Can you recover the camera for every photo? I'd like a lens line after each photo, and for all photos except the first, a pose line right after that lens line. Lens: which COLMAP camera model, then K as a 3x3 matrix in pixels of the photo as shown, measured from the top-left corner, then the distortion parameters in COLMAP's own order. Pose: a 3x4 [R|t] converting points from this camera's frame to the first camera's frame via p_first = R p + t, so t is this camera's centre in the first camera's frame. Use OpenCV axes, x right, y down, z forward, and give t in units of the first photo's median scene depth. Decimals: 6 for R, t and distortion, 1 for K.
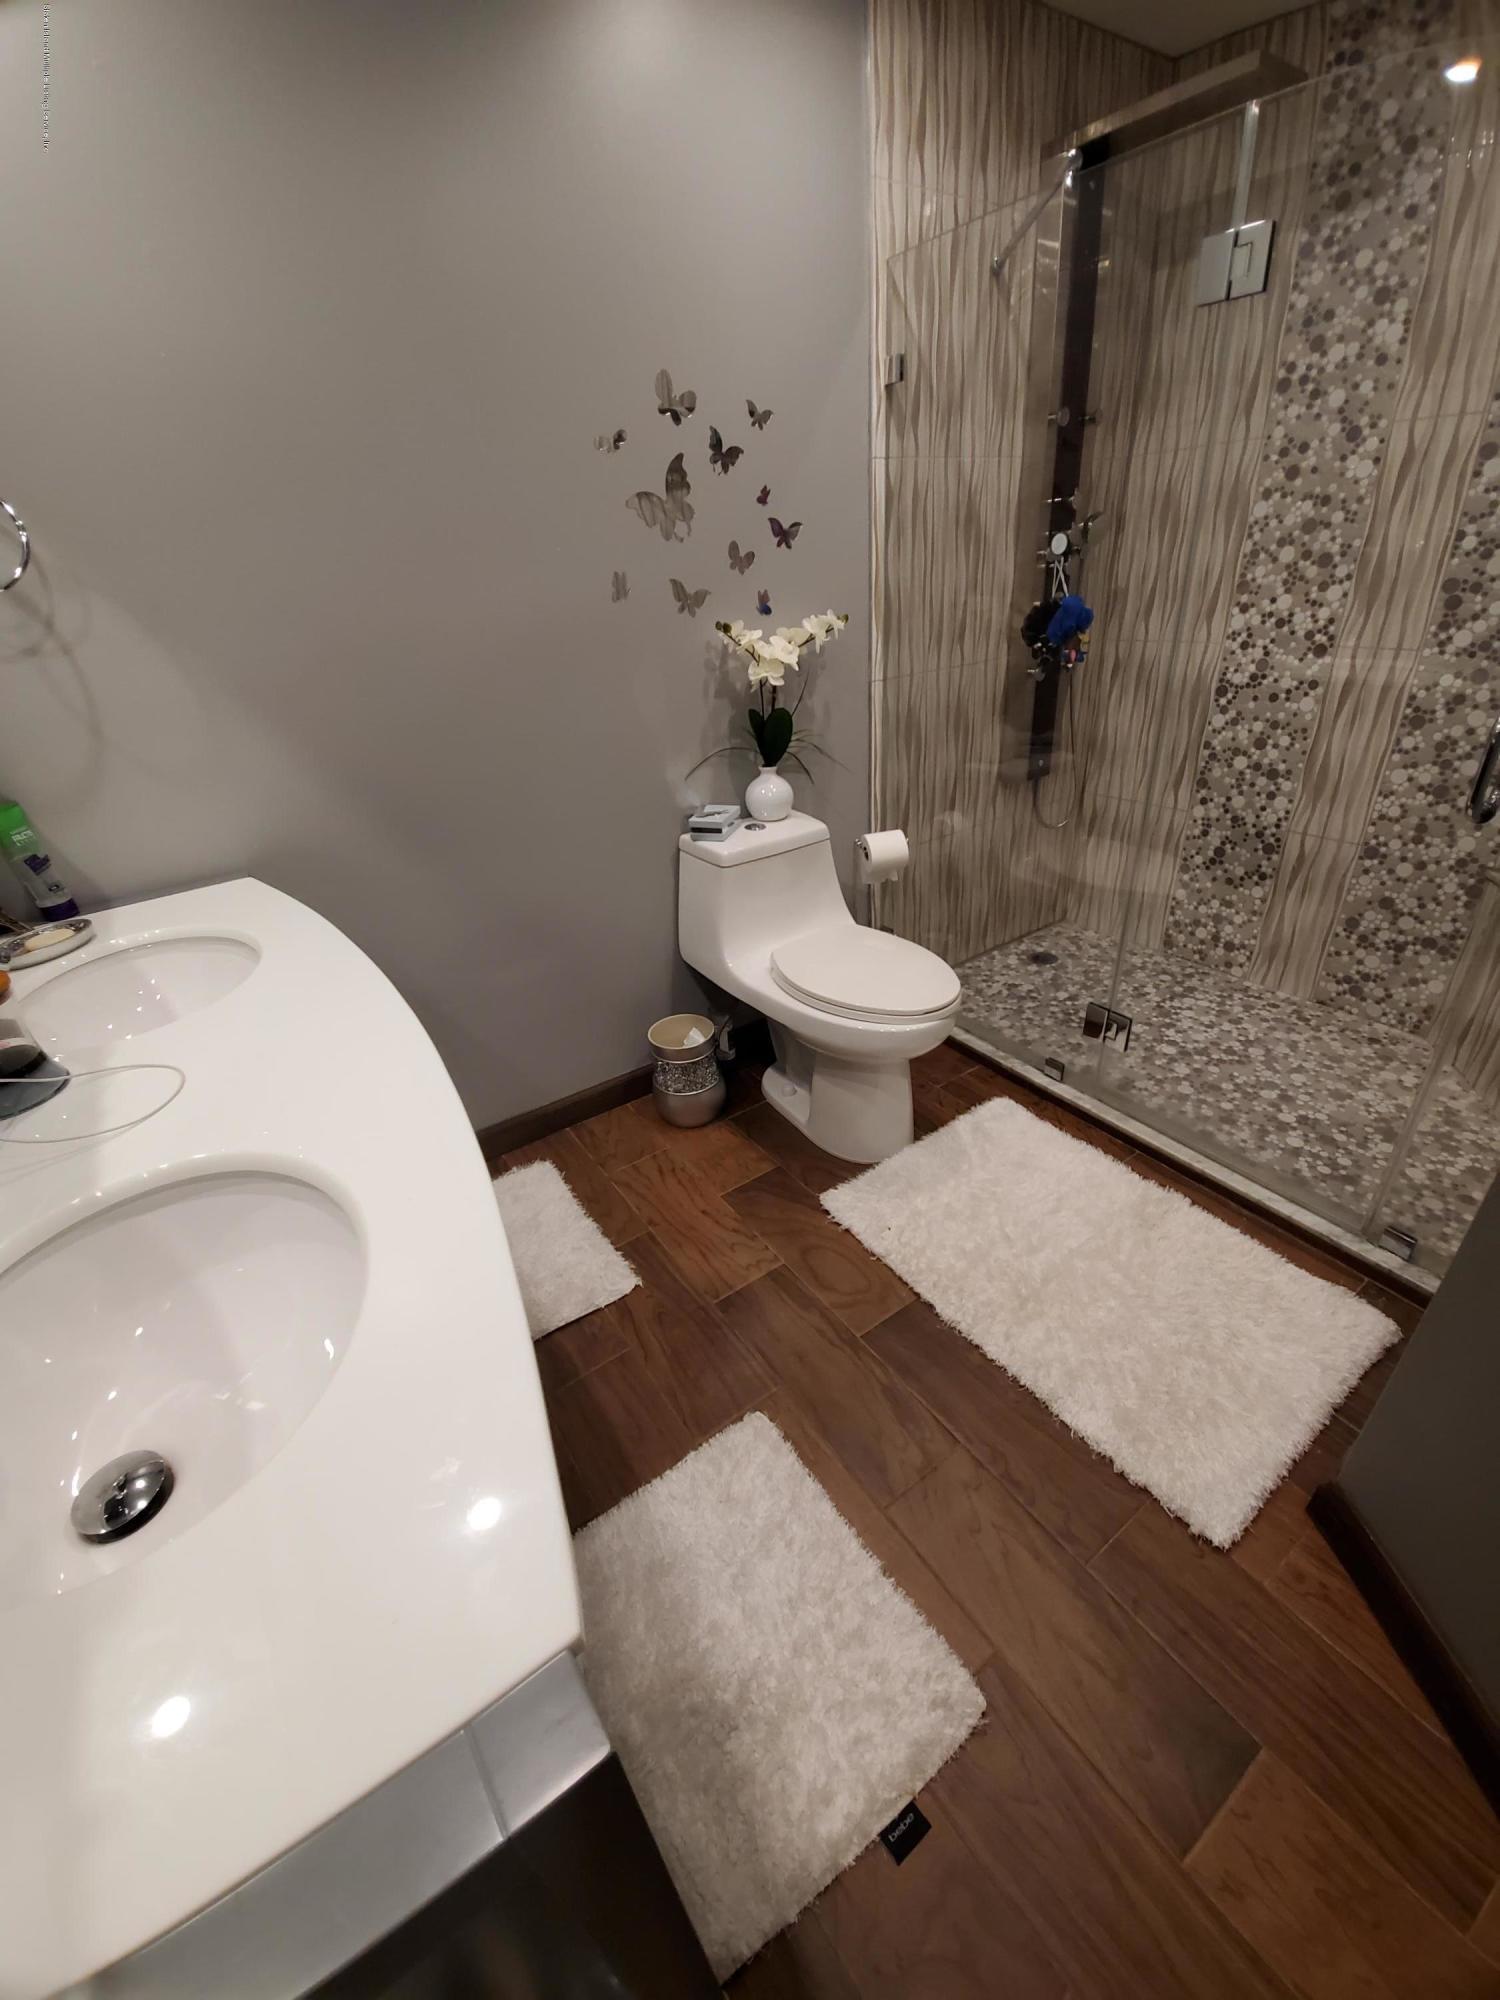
lens RADIAL K [[799.4, 0, 753.1], [0, 799.4, 1029.0], [0, 0, 1]] dist [0.002059, -0.013663]
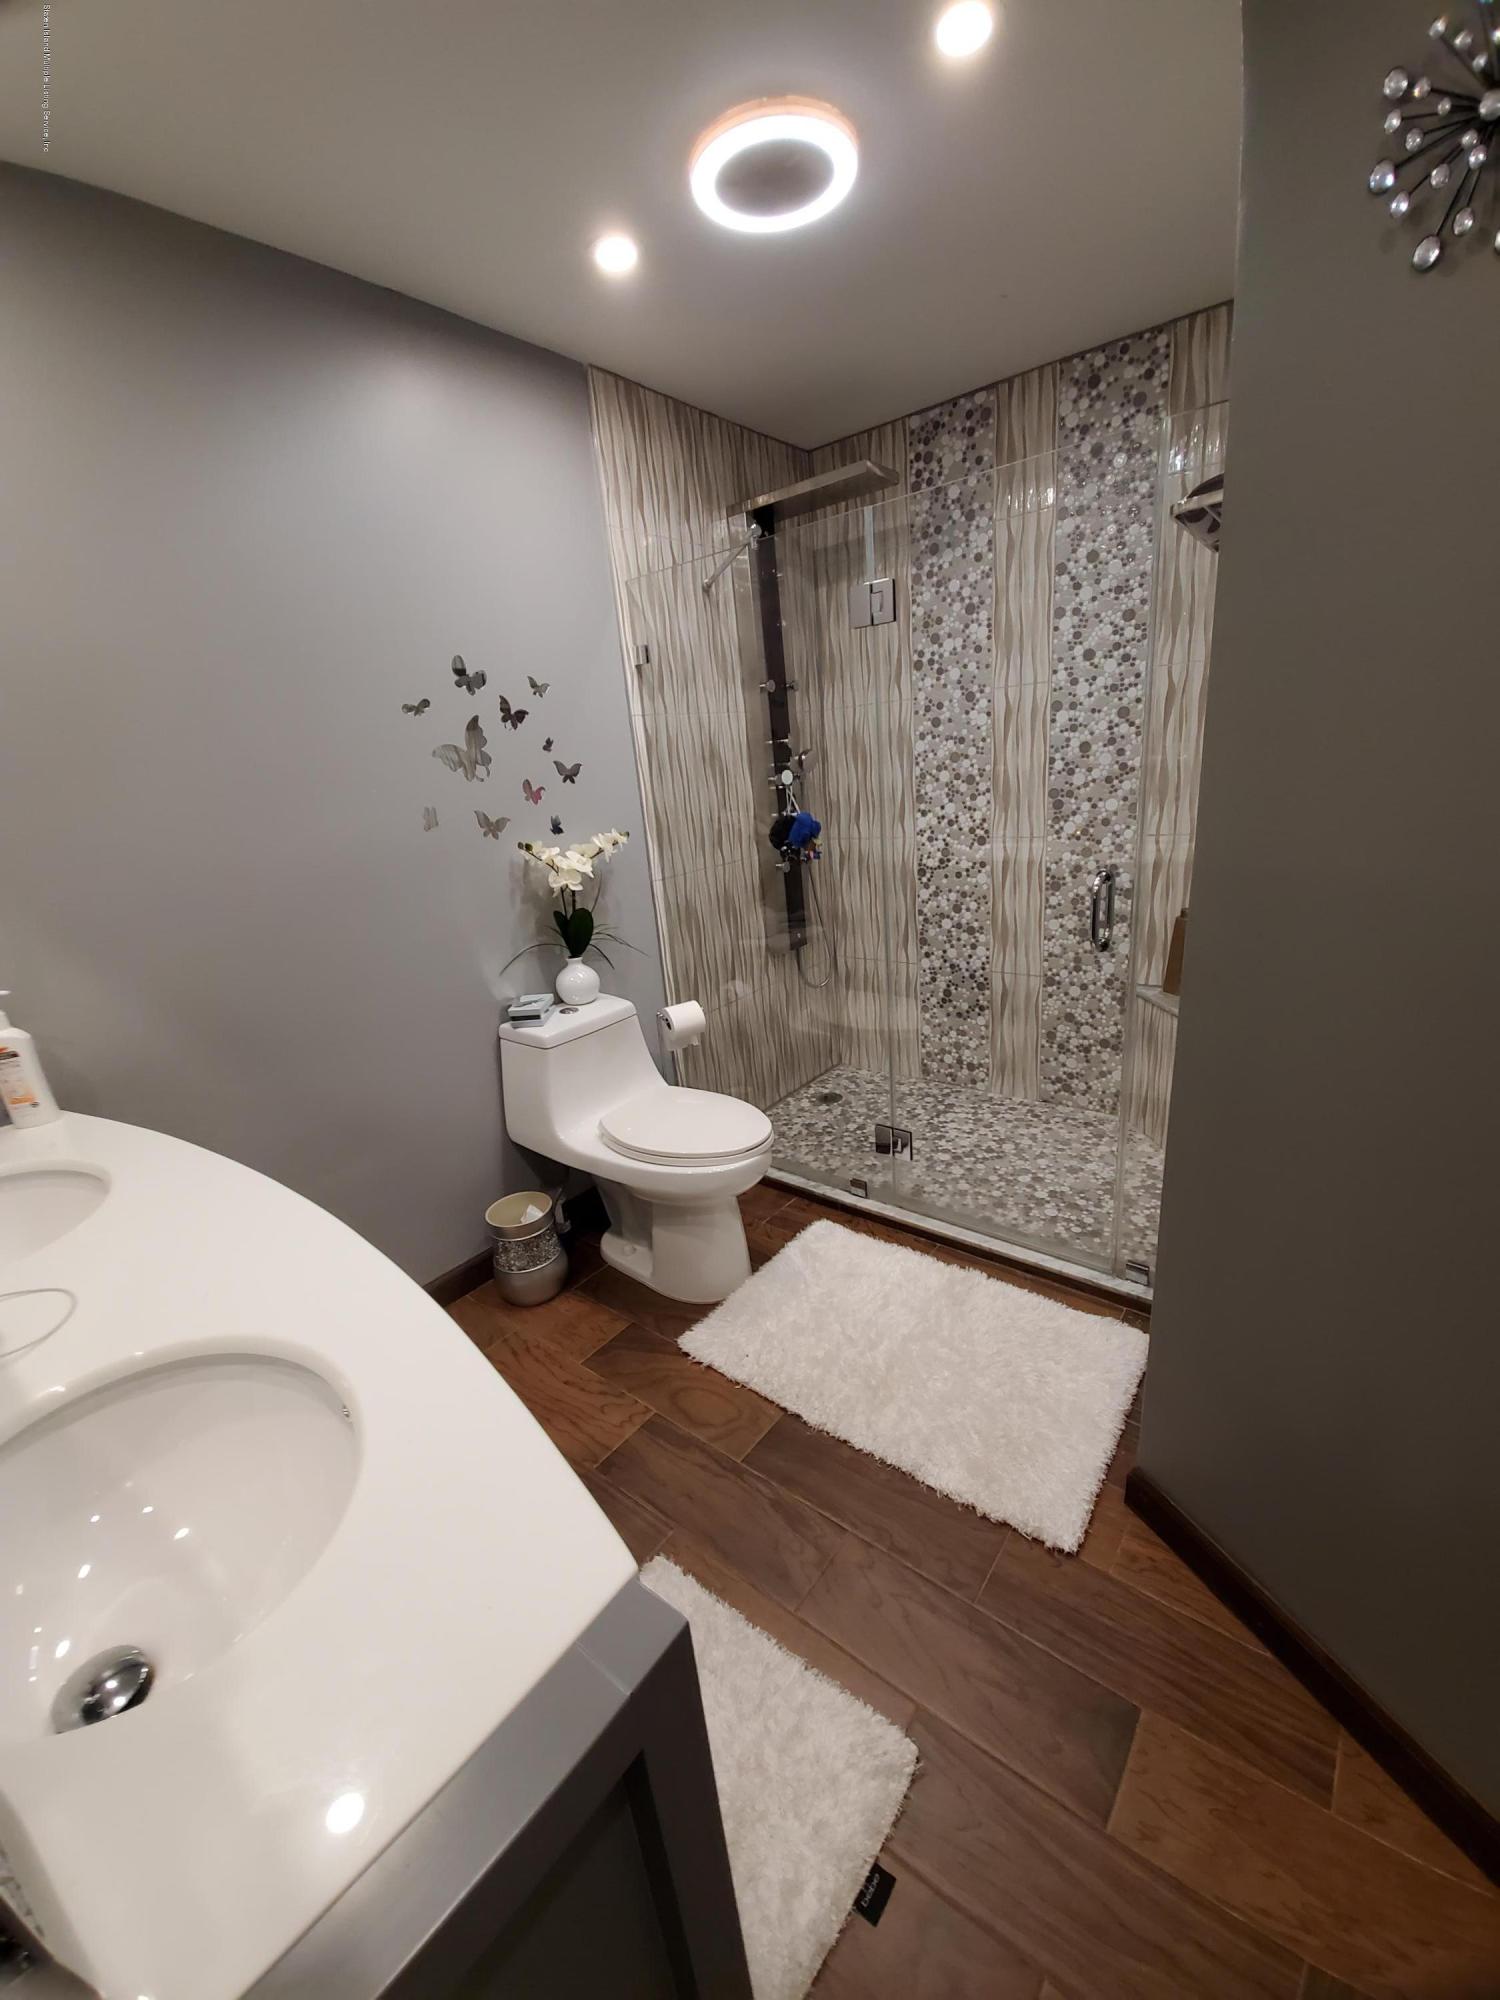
lens RADIAL K [[788.8, 0, 782.7], [0, 788.8, 1008.4], [0, 0, 1]] dist [0.002805, -0.012710]
pose [[0.947259, -0.101576, 0.303945, -0.047953], [0.171641, 0.961742, -0.213523, 0.028551], [-0.270628, 0.254431, 0.928453, -0.093052]]
